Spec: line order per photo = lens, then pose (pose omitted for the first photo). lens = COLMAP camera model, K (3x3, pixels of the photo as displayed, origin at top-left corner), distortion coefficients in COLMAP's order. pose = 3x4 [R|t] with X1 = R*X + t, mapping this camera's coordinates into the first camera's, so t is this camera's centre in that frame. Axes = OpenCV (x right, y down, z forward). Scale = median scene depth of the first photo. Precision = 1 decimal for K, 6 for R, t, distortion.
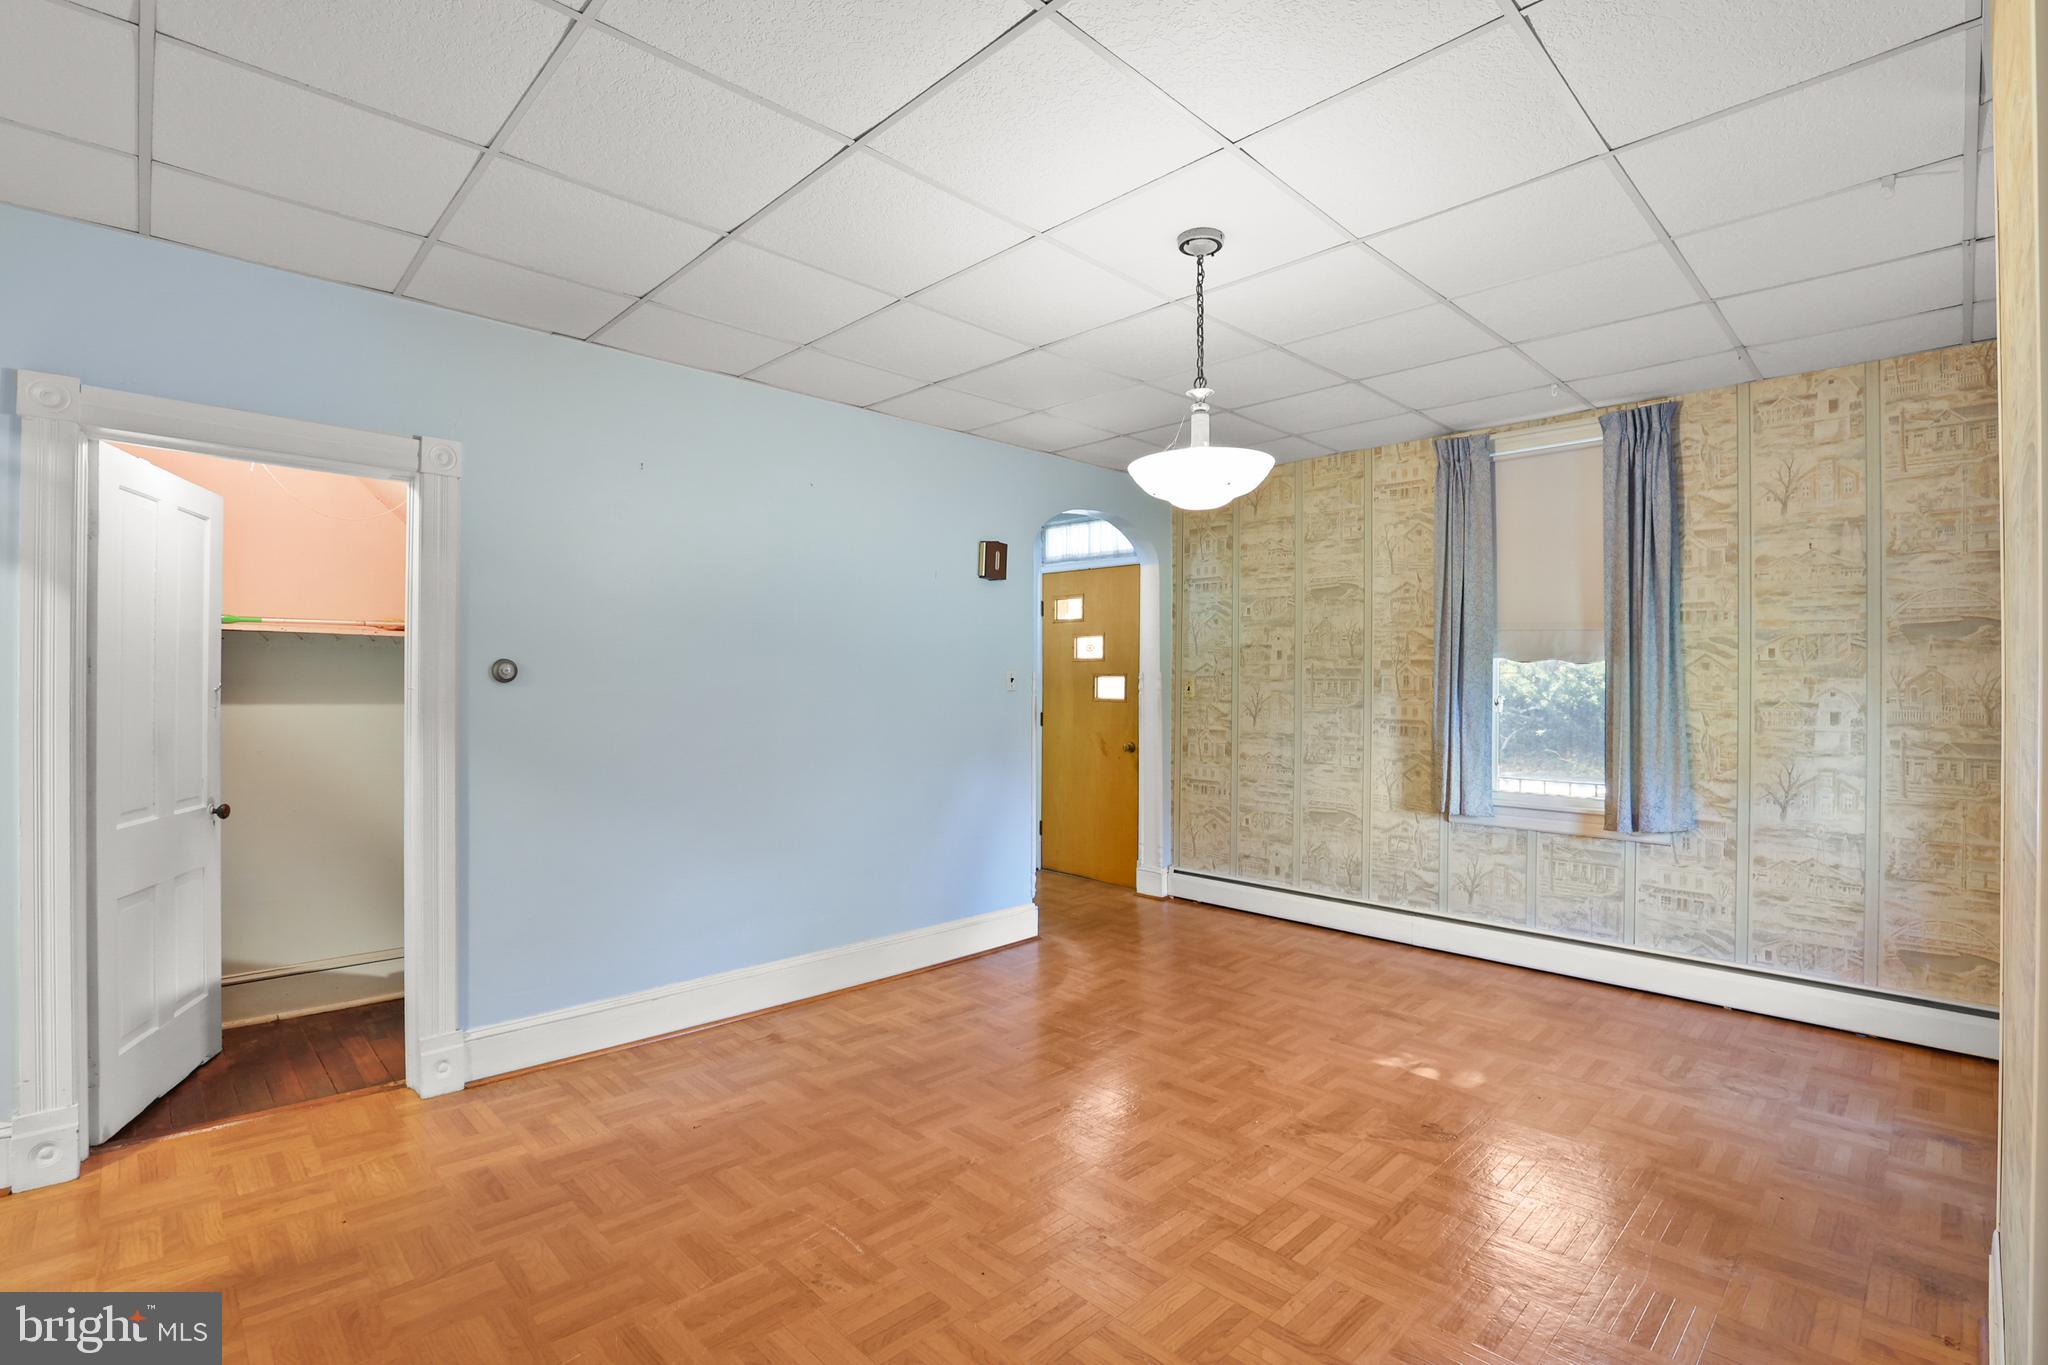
lens RADIAL K [[928.6, 0, 1000.0], [0, 928.6, 678.9], [0, 0, 1]] dist [-0.043503, 0.000344]
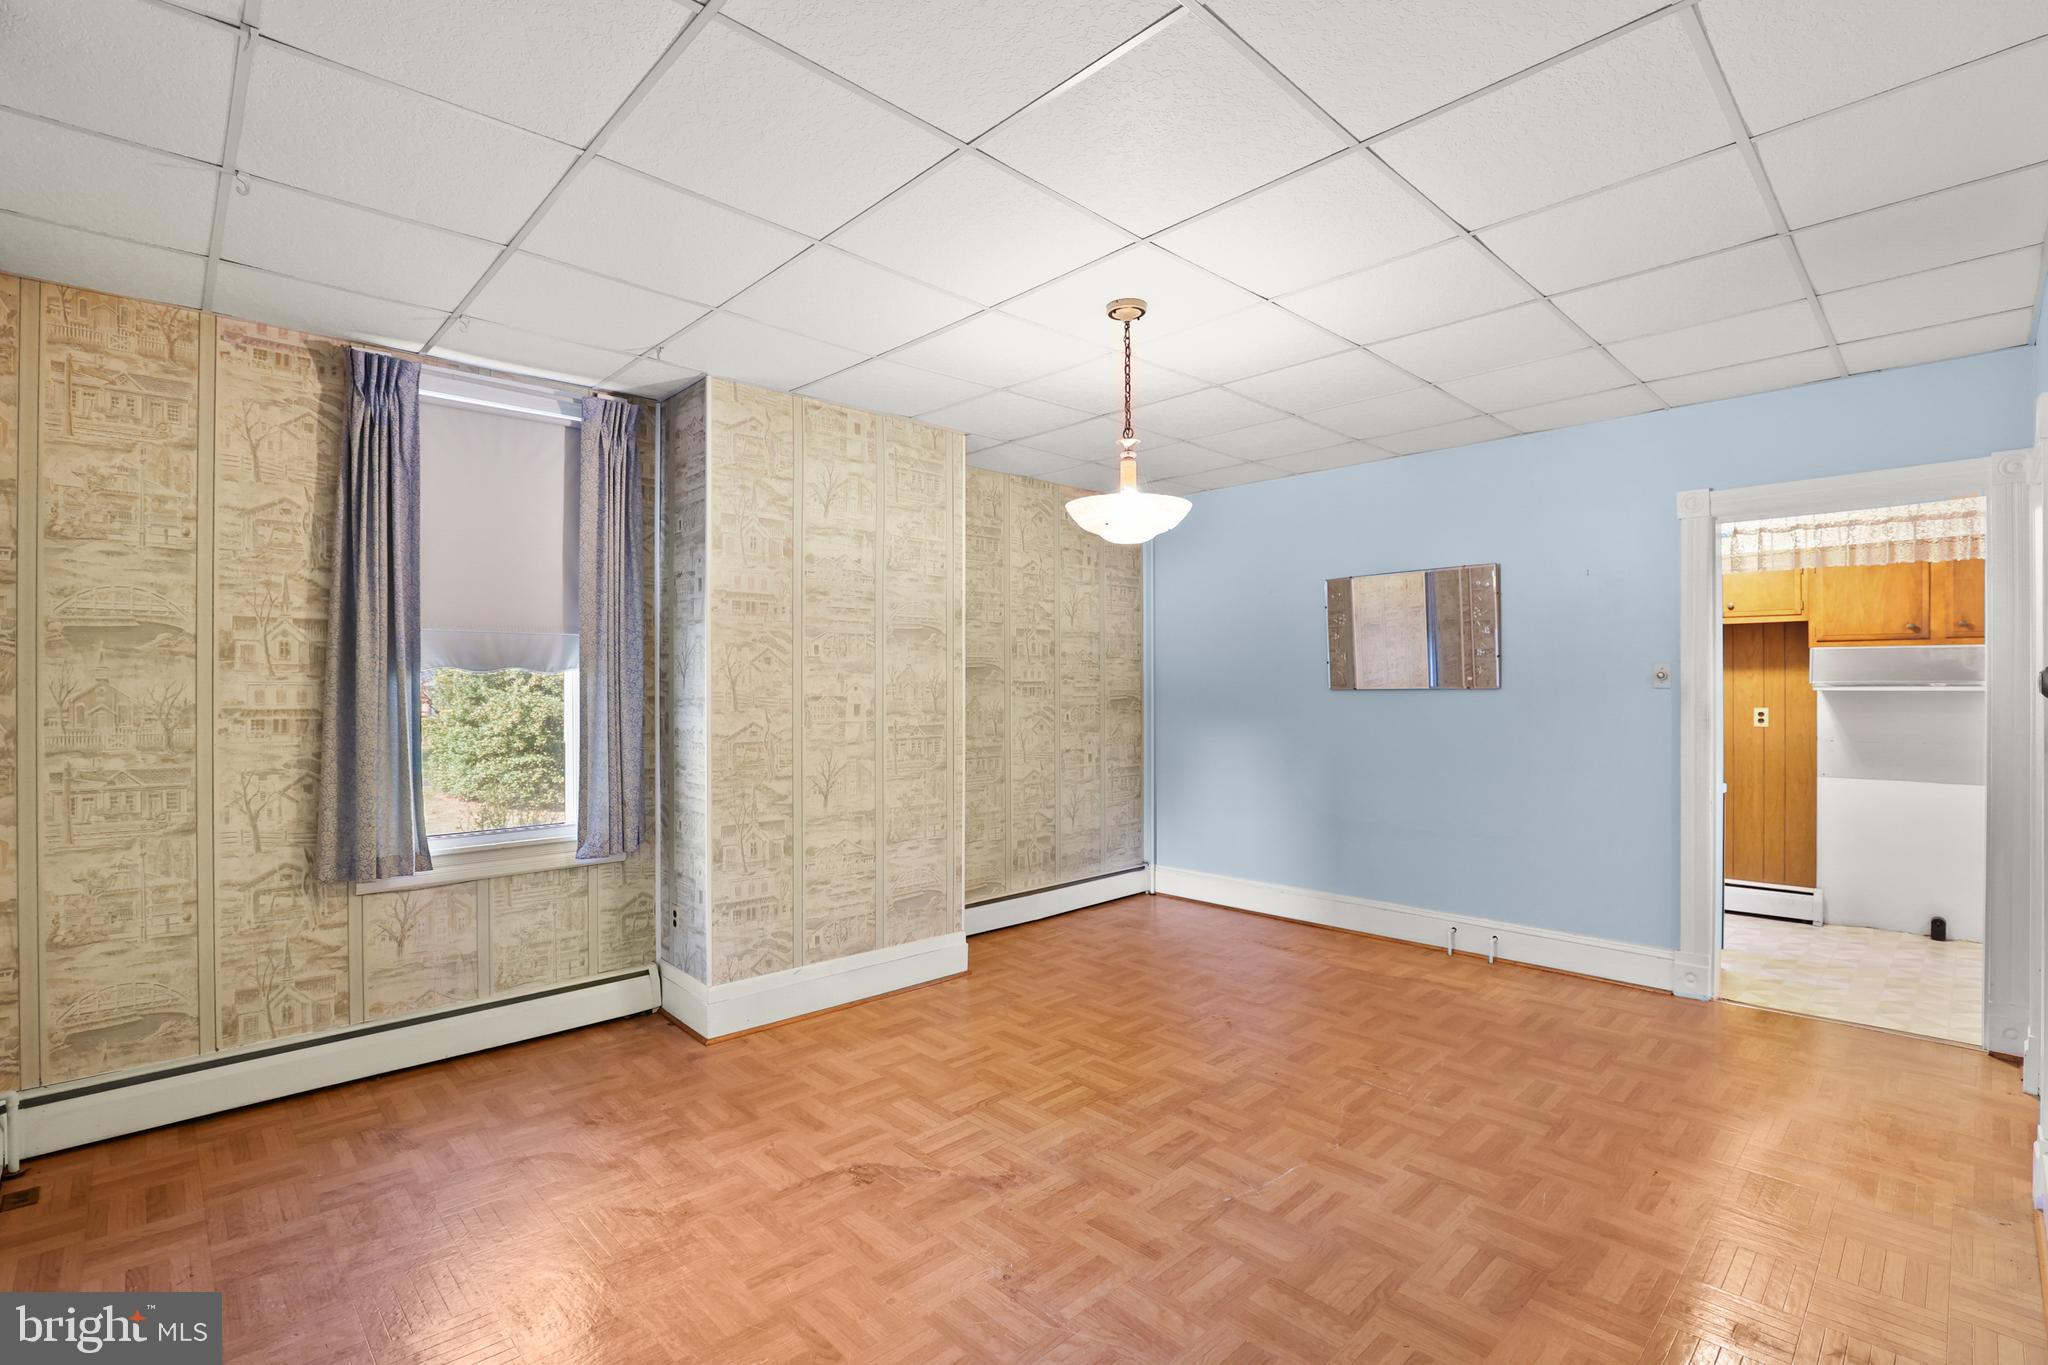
lens RADIAL K [[931.4, 0, 1022.5], [0, 931.4, 689.6], [0, 0, 1]] dist [-0.027218, -0.000069]
pose [[-0.999936, 0.000845, -0.011274, 0.220408], [0.000840, 1.000000, 0.000499, -0.001382], [0.011274, 0.000489, -0.999936, 1.315505]]
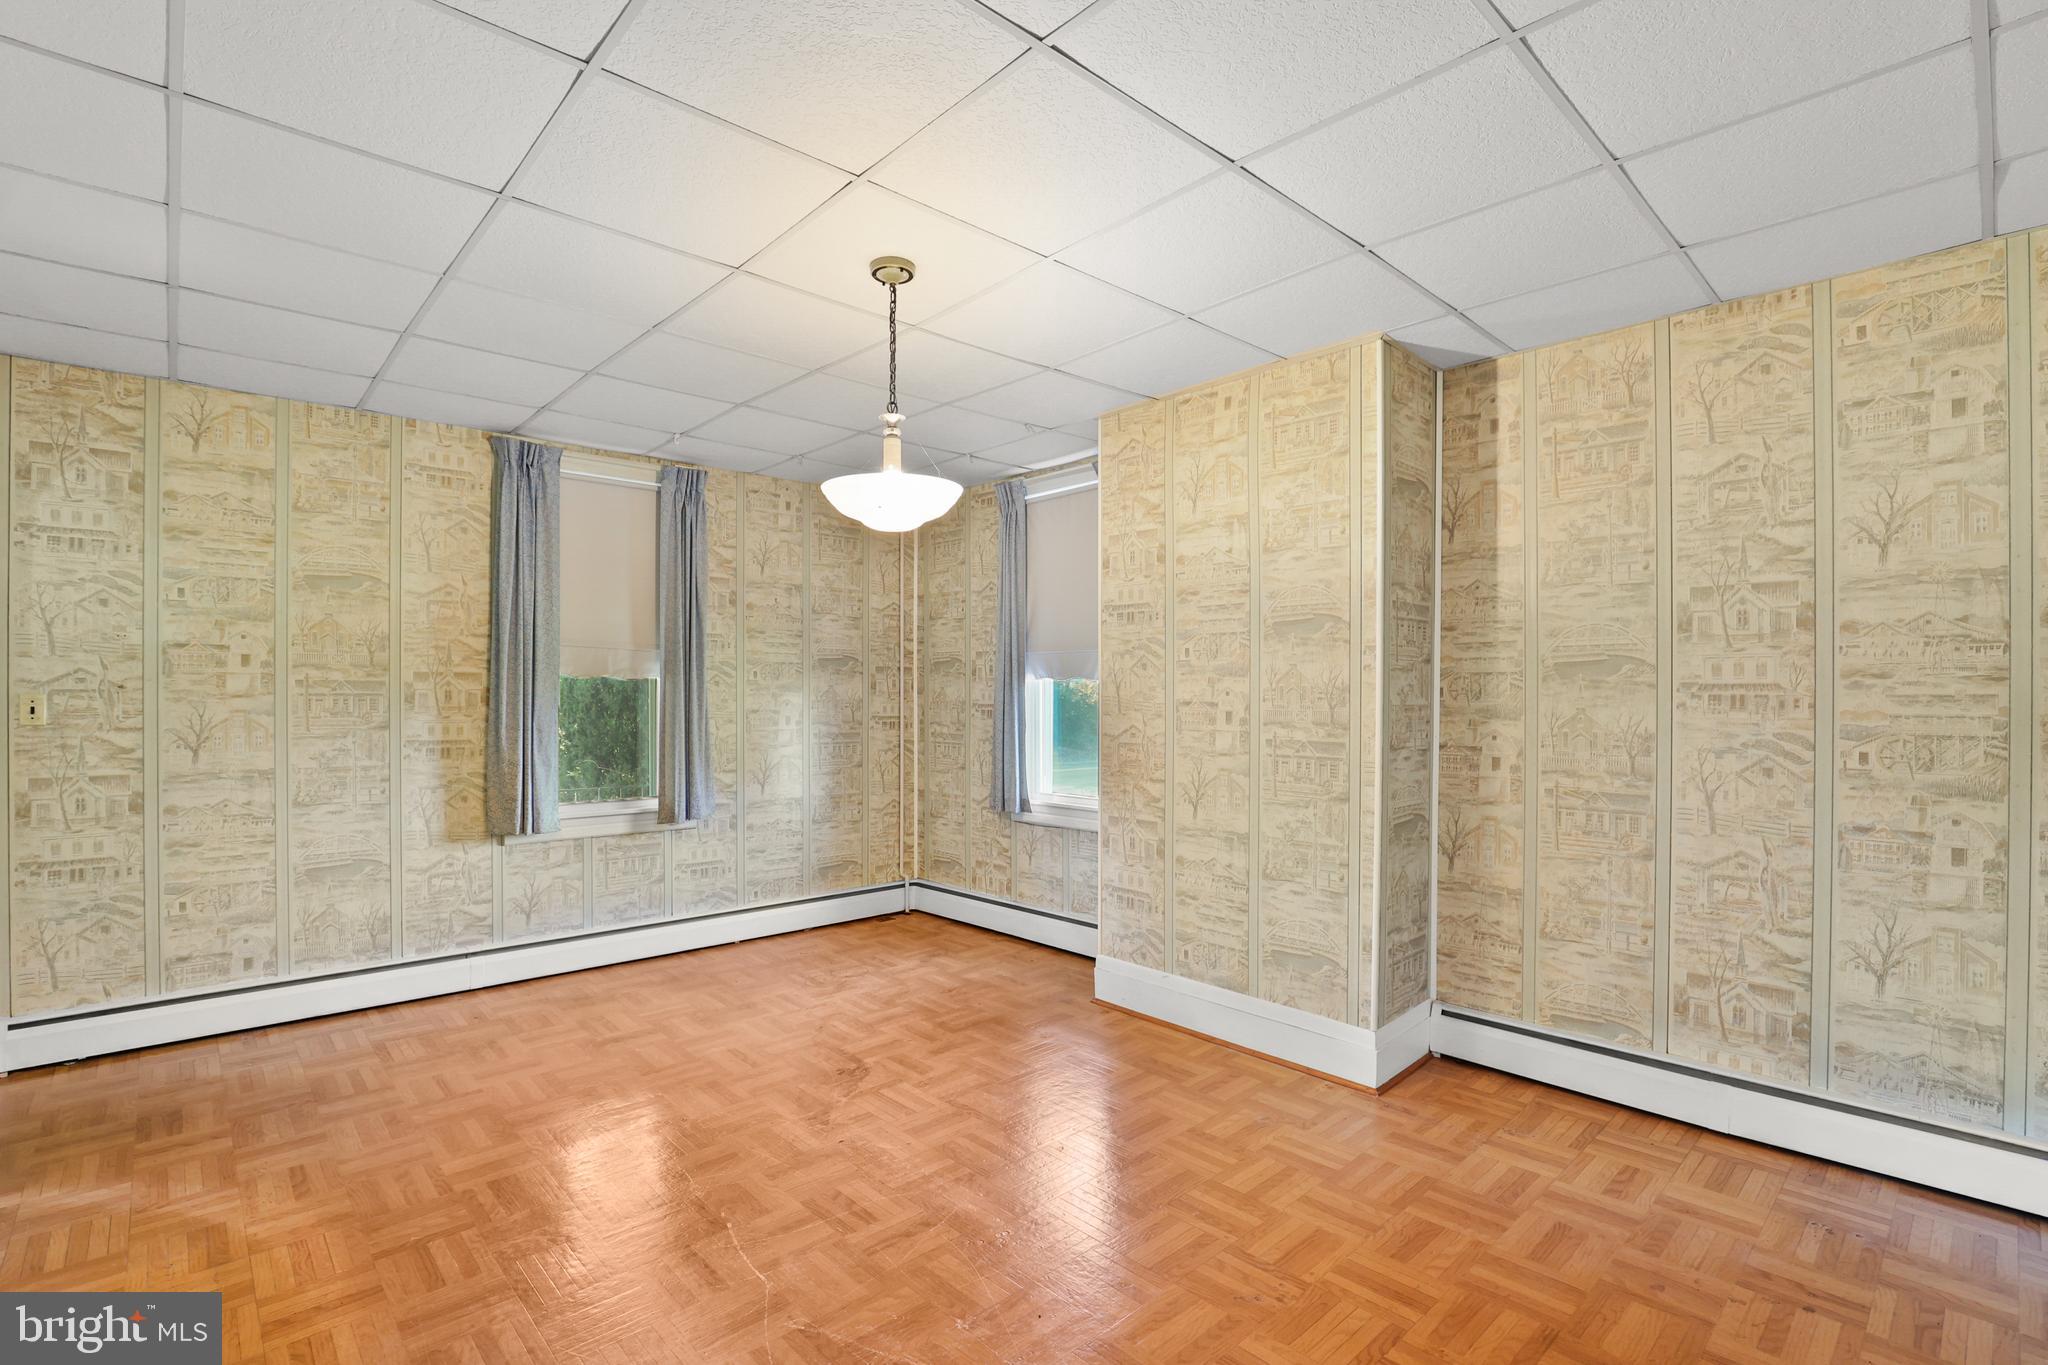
lens RADIAL K [[936.3, 0, 1019.3], [0, 936.3, 699.1], [0, 0, 1]] dist [-0.056096, 0.000712]
pose [[0.000009, -0.009317, 0.999957, -0.500101], [-0.002199, 0.999954, 0.009317, -0.004886], [-0.999998, -0.002199, -0.000012, 0.524445]]
